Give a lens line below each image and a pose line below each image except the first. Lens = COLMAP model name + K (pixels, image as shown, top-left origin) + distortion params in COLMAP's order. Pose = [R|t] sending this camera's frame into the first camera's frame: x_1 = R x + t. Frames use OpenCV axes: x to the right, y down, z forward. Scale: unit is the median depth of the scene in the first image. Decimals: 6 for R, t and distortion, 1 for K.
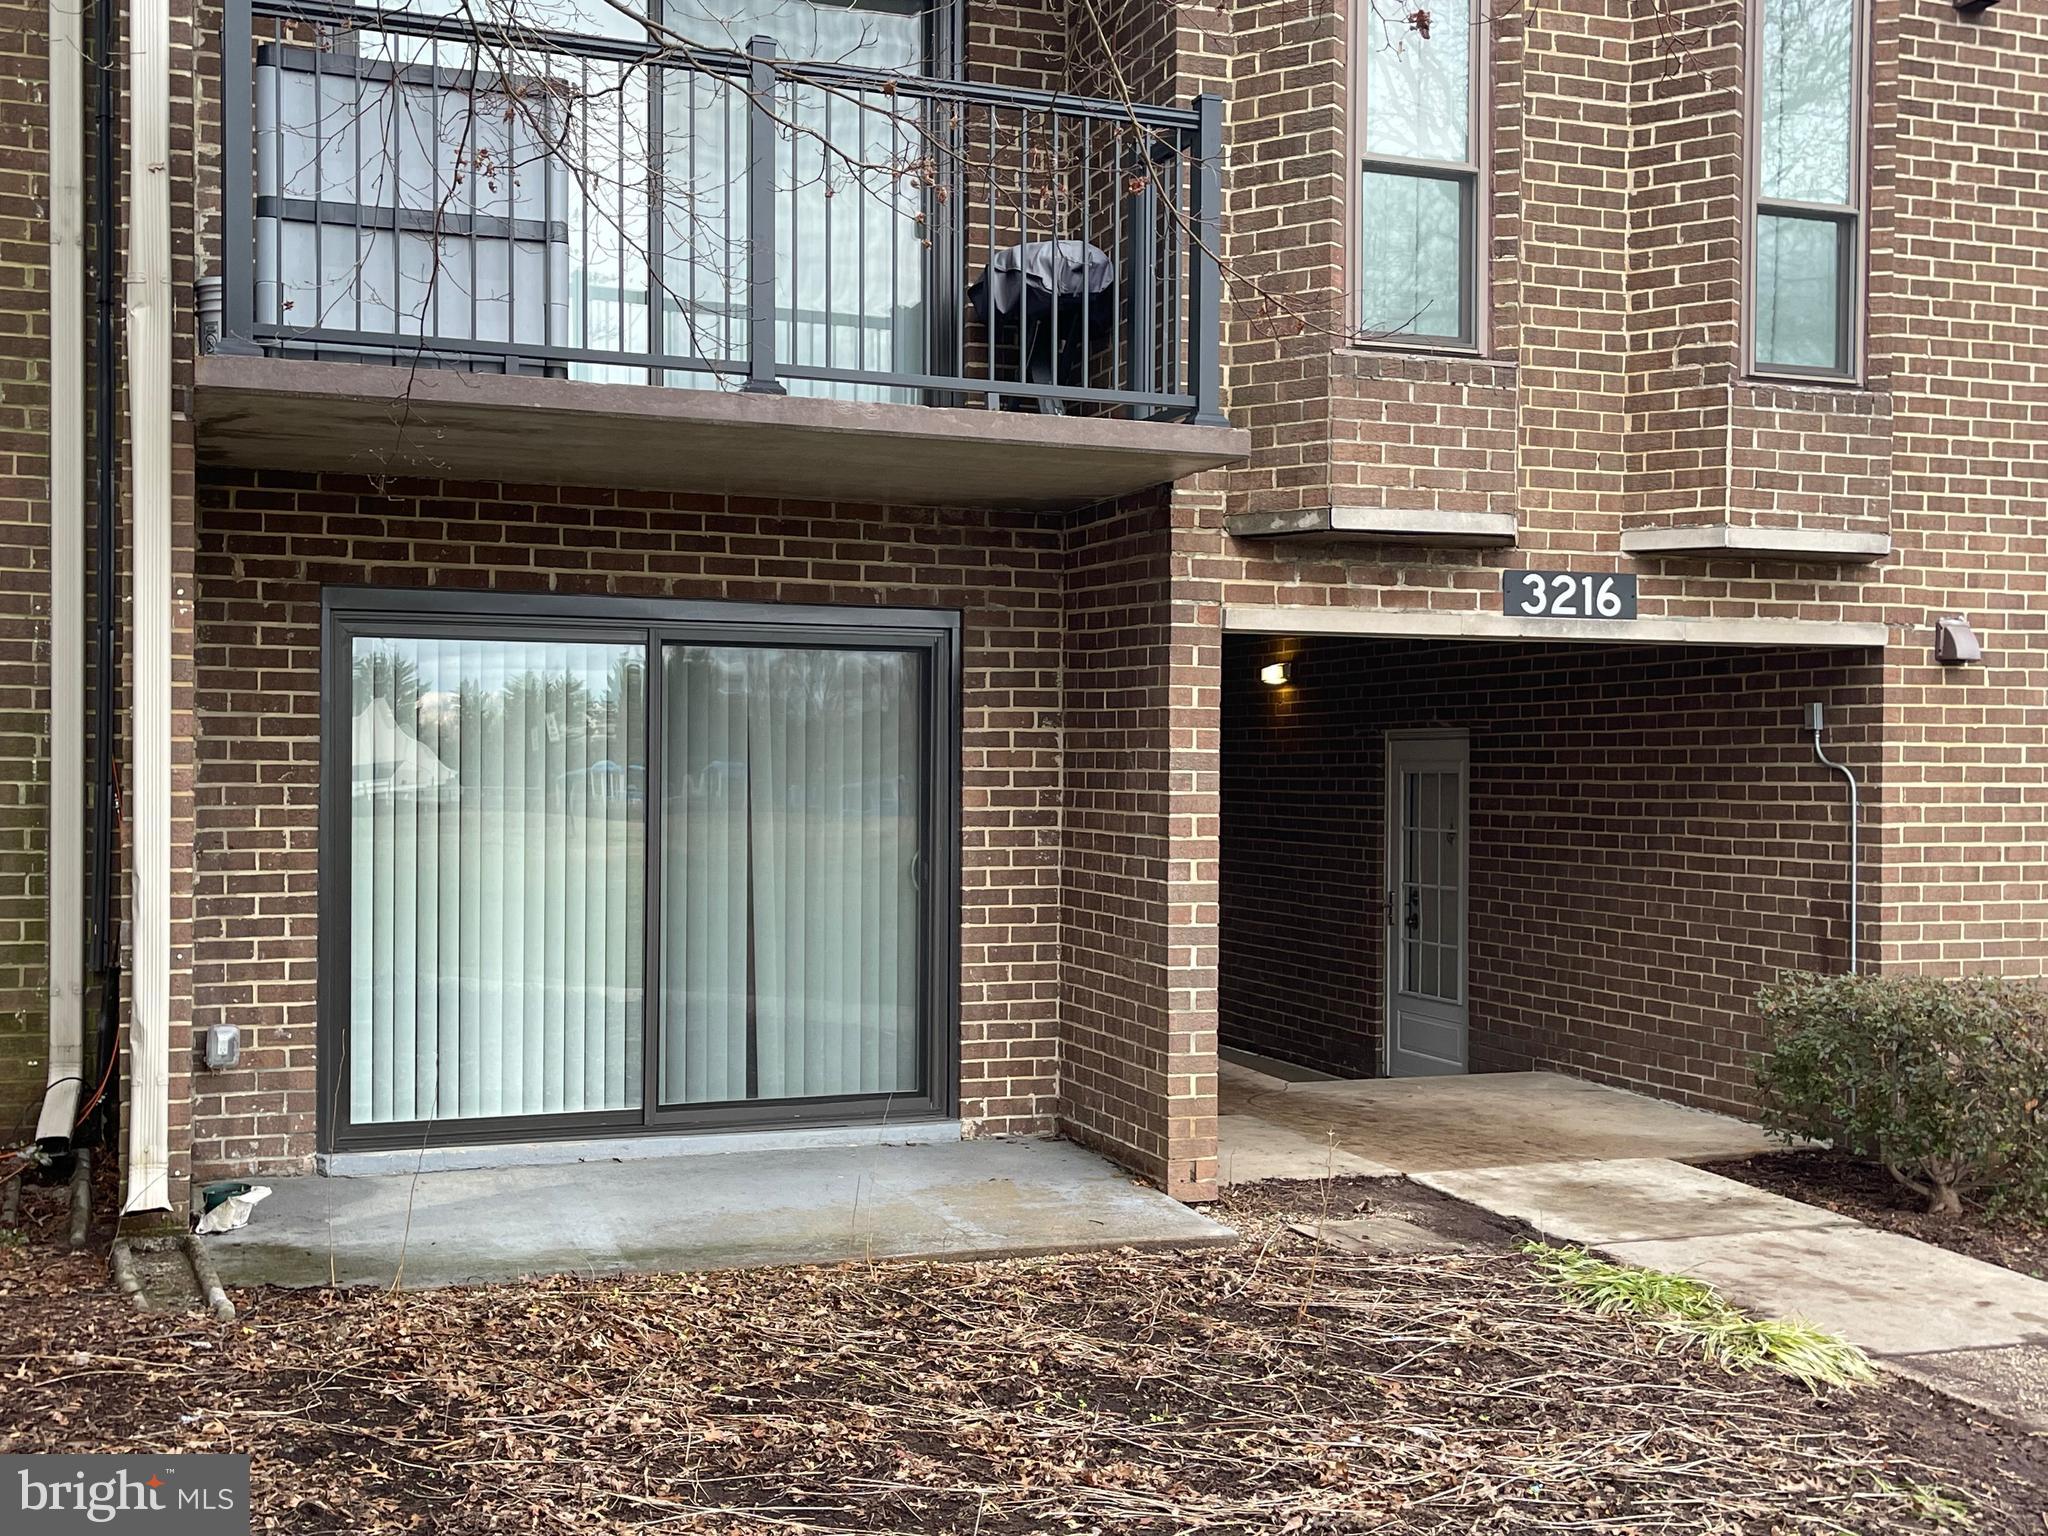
lens RADIAL K [[2186.4, 0, 1020.4], [0, 2186.4, 768.2], [0, 0, 1]] dist [0.051013, 0.000000]
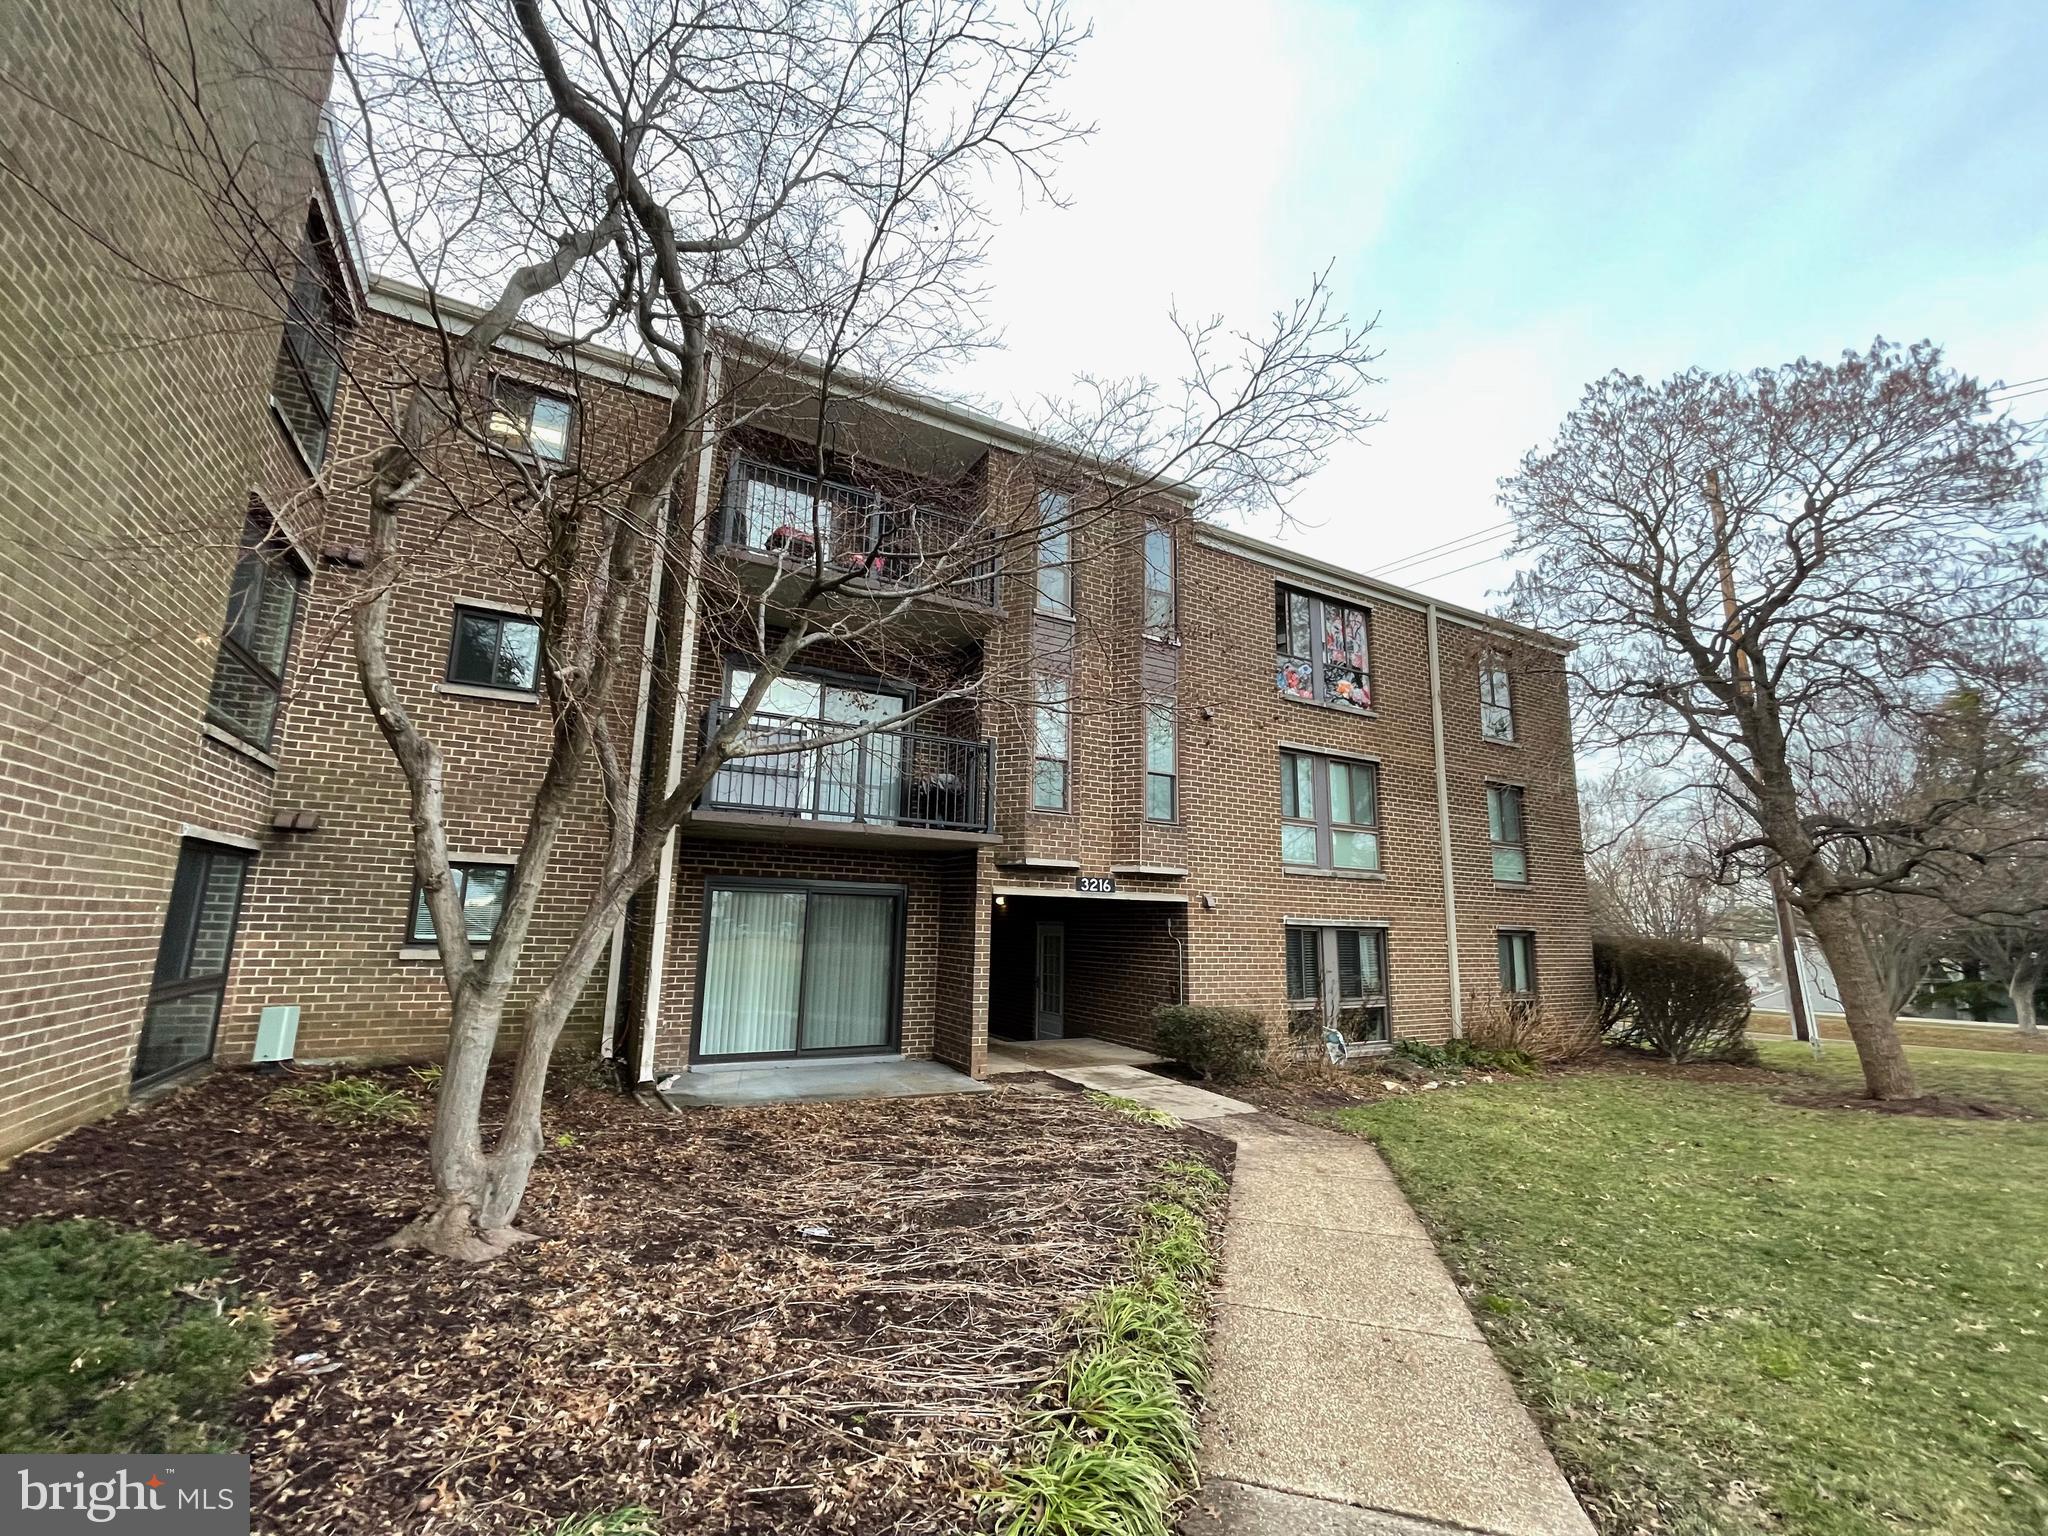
lens RADIAL K [[814.5, 0, 1009.5], [0, 814.5, 768.7], [0, 0, 1]] dist [-0.002180, -0.000249]
pose [[0.989928, 0.041893, 0.135232, -0.052661], [-0.015505, 0.981551, -0.190573, -0.016370], [-0.140721, 0.186557, 0.972314, -0.213313]]
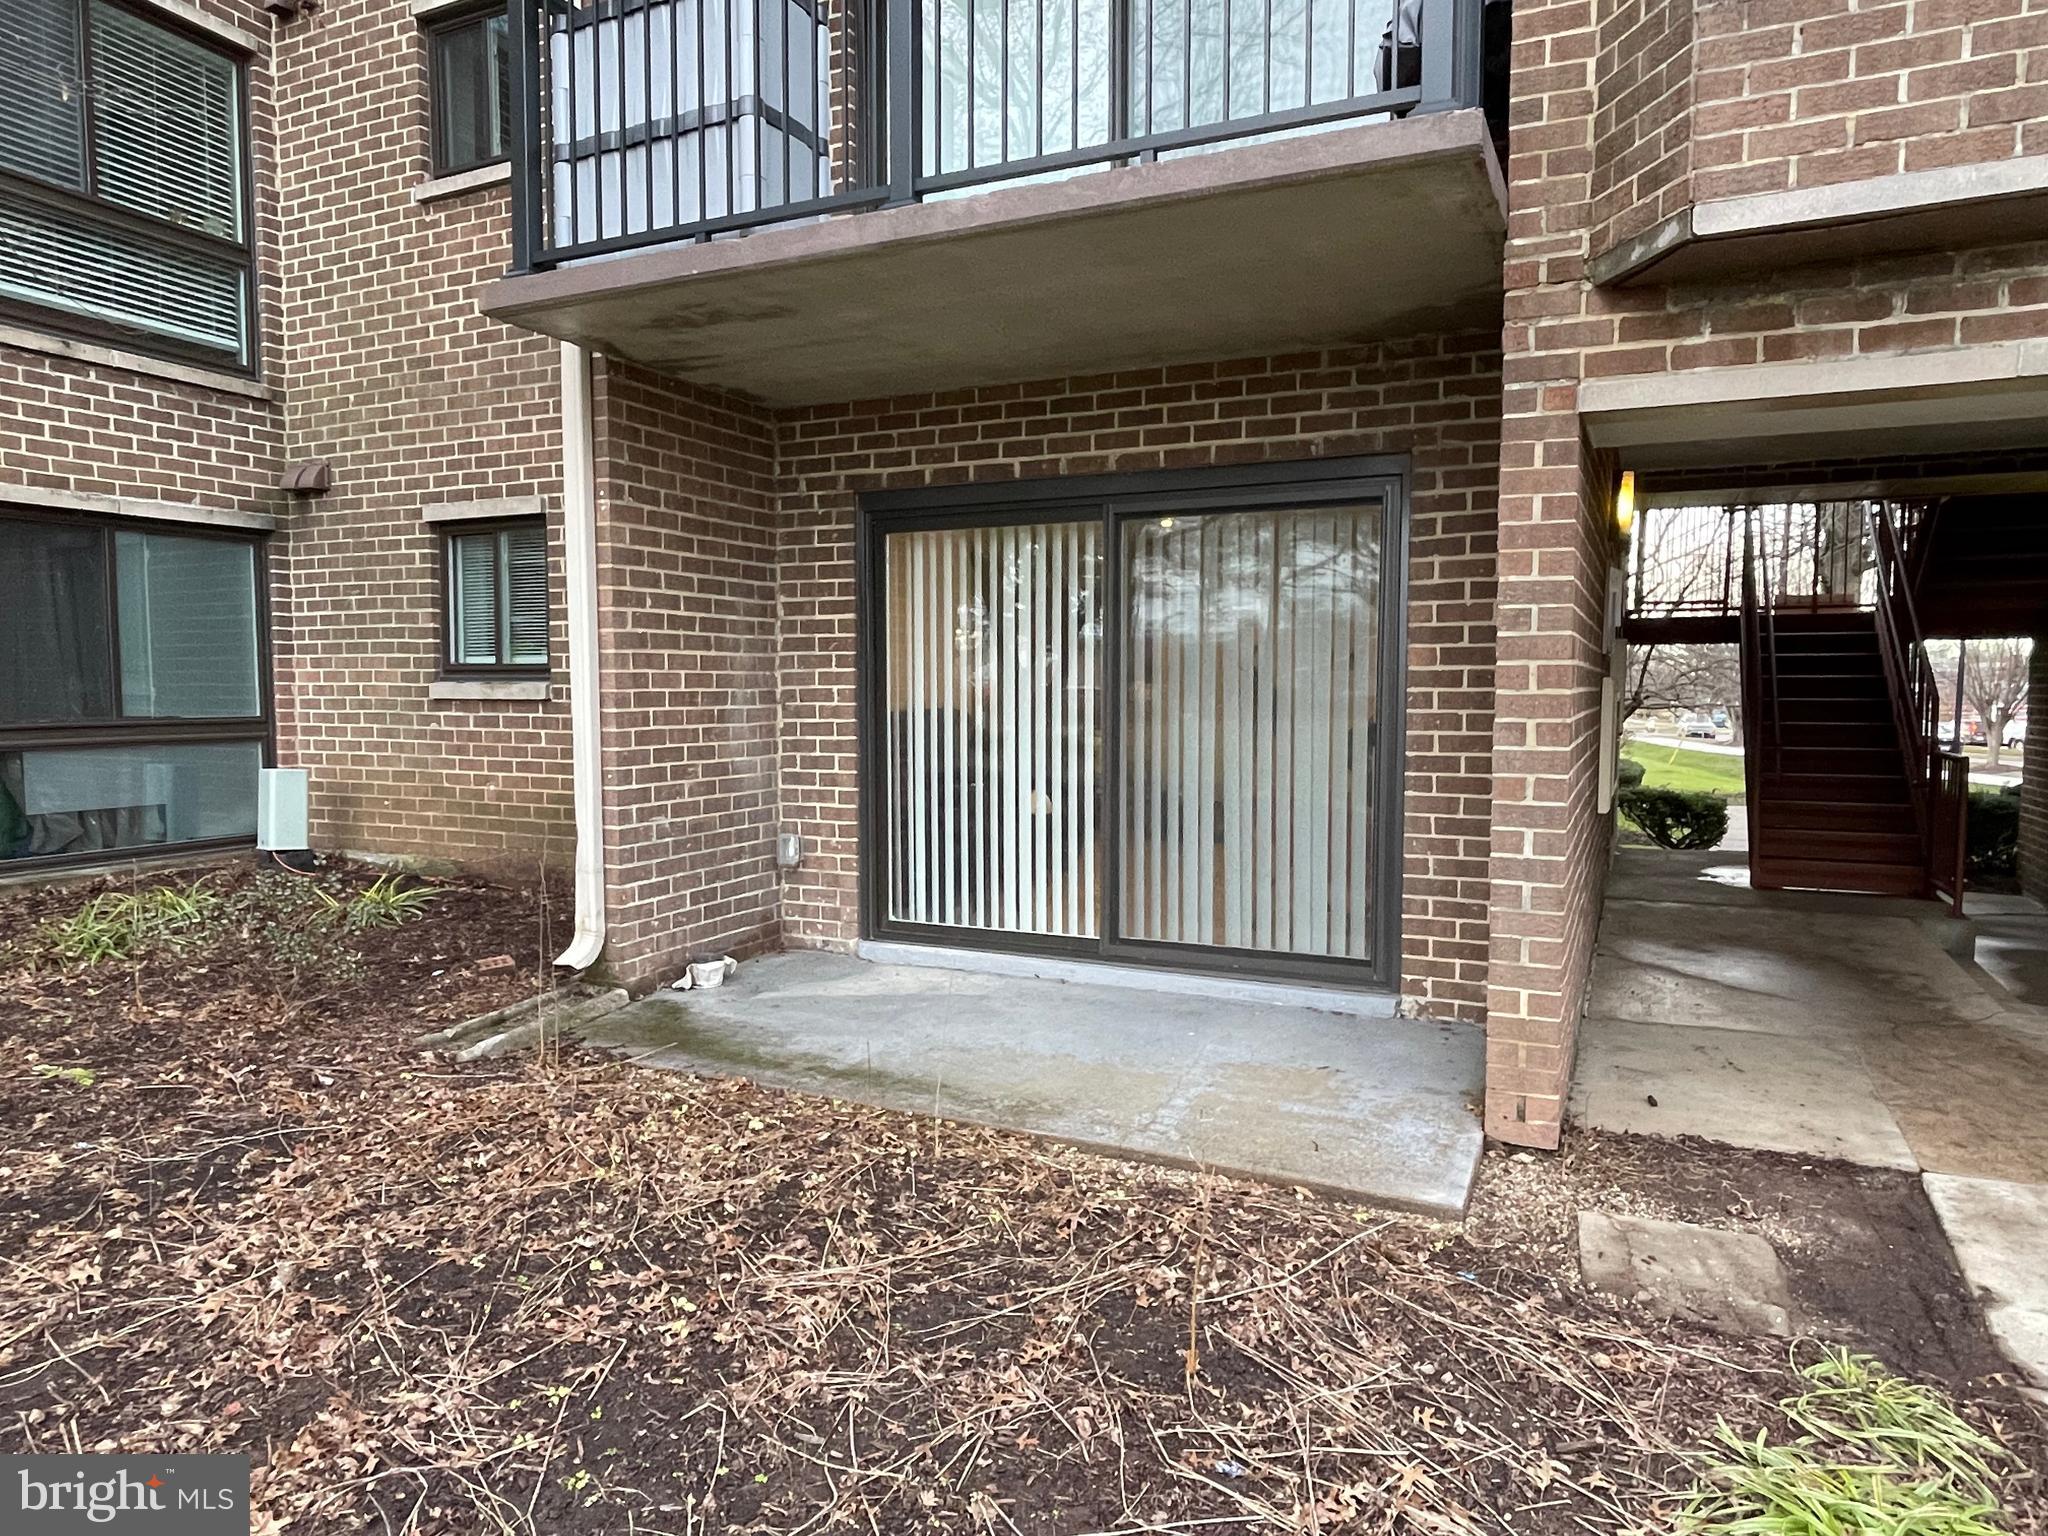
lens RADIAL K [[1302.2, 0, 1014.1], [0, 1302.2, 788.5], [0, 0, 1]] dist [-0.021075, -0.007009]
pose [[0.684049, 0.048899, -0.727795, 0.291353], [0.003735, 0.997503, 0.070530, 0.033152], [0.729426, -0.050964, 0.682158, 0.547573]]
